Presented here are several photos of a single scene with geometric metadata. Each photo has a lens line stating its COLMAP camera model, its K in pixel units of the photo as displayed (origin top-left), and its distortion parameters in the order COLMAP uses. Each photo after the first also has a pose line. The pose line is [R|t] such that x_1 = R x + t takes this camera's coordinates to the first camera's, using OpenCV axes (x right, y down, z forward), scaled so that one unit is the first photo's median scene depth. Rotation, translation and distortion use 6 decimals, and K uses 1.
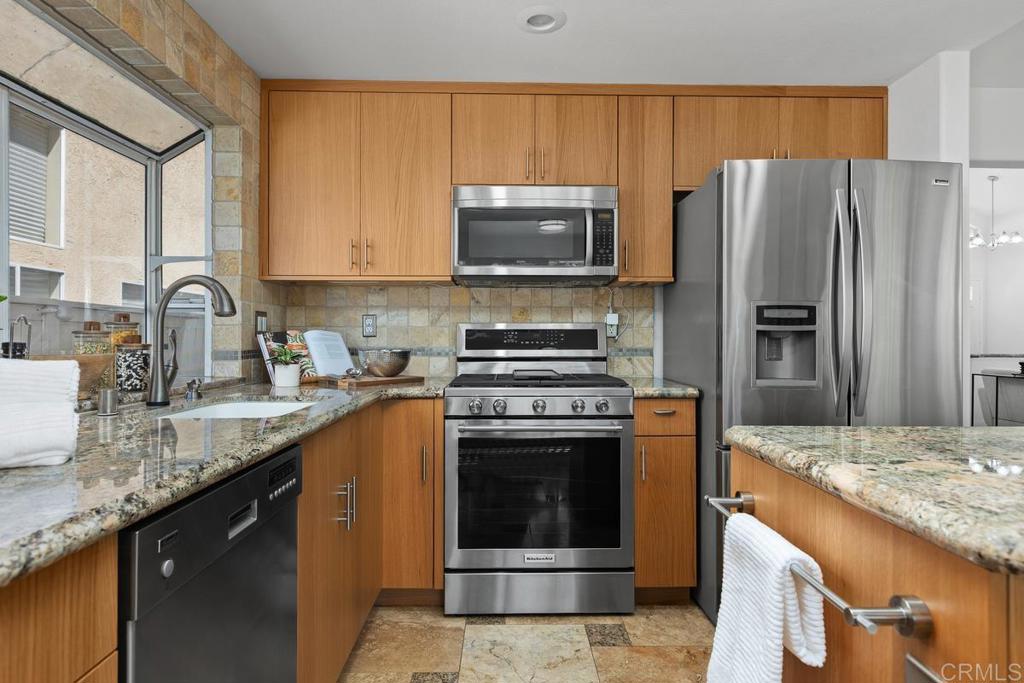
lens RADIAL K [[562.0, 0, 512.5], [0, 562.0, 339.0], [0, 0, 1]] dist [0.002028, 0.000784]
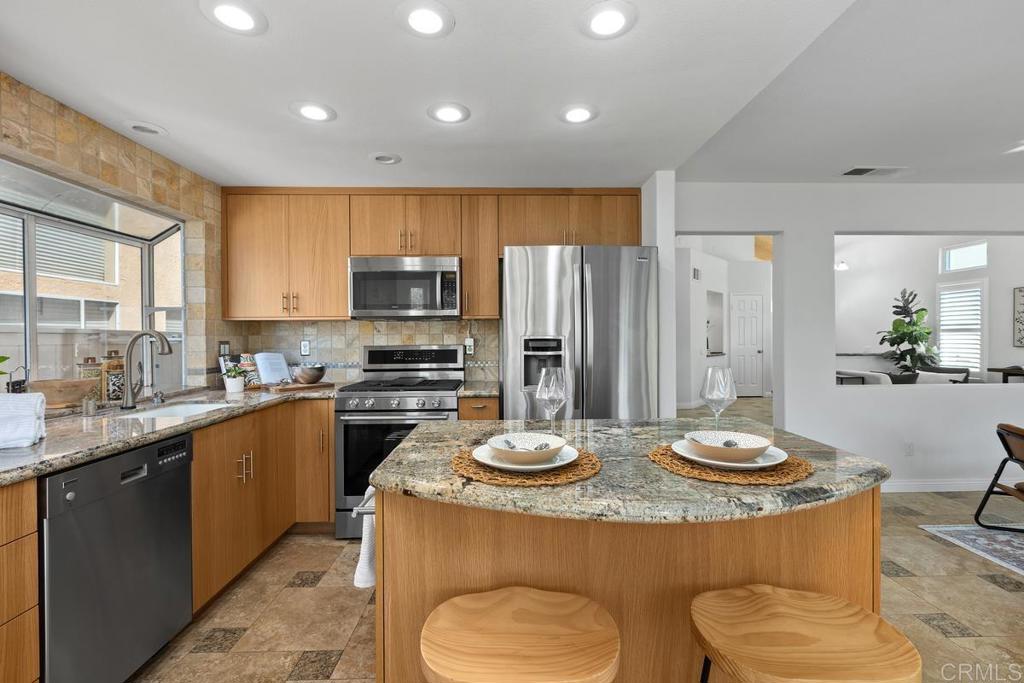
lens RADIAL K [[450.9, 0, 512.0], [0, 450.9, 341.5], [0, 0, 1]] dist [0.000733, -0.000673]
pose [[0.999947, -0.009307, 0.004505, 0.335651], [0.009266, 0.999917, 0.008988, -0.054820], [-0.004589, -0.008946, 0.999949, -0.222293]]
